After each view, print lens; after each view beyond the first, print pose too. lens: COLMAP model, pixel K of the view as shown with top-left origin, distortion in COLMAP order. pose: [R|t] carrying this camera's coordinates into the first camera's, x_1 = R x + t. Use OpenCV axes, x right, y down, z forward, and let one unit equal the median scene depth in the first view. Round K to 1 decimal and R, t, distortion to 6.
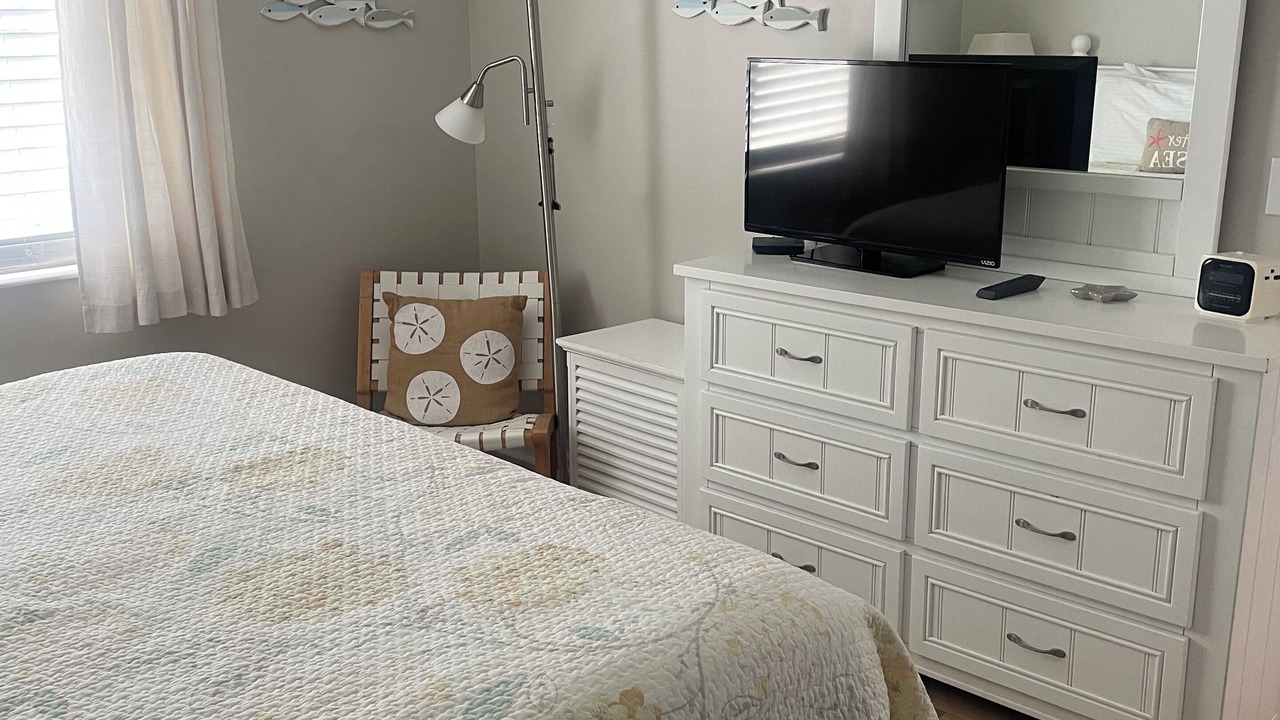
lens RADIAL K [[1277.0, 0, 638.7], [0, 1277.0, 366.3], [0, 0, 1]] dist [0.057295, 0.000000]
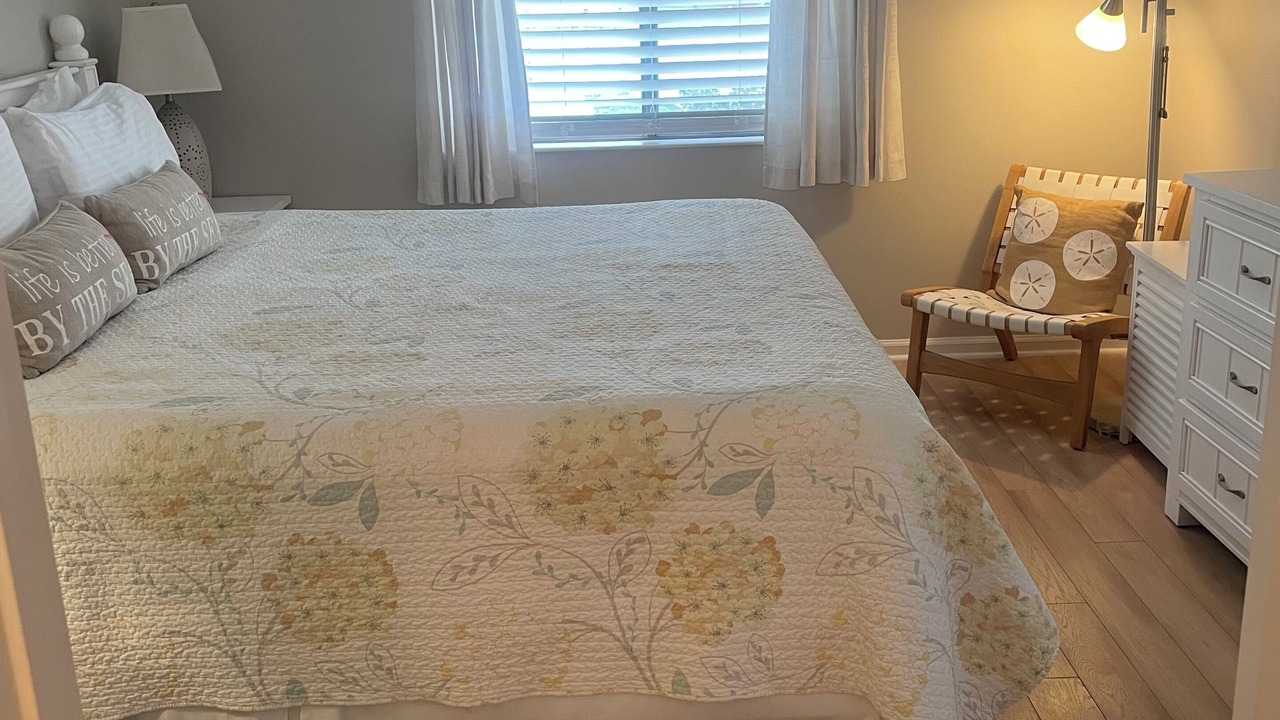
lens RADIAL K [[1277.0, 0, 647.0], [0, 1277.0, 353.0], [0, 0, 1]] dist [0.057295, 0.000000]
pose [[0.717877, 0.196353, -0.667906, 0.372919], [-0.160599, 0.980232, 0.115557, 0.008341], [0.677393, 0.024309, 0.735220, -0.031403]]
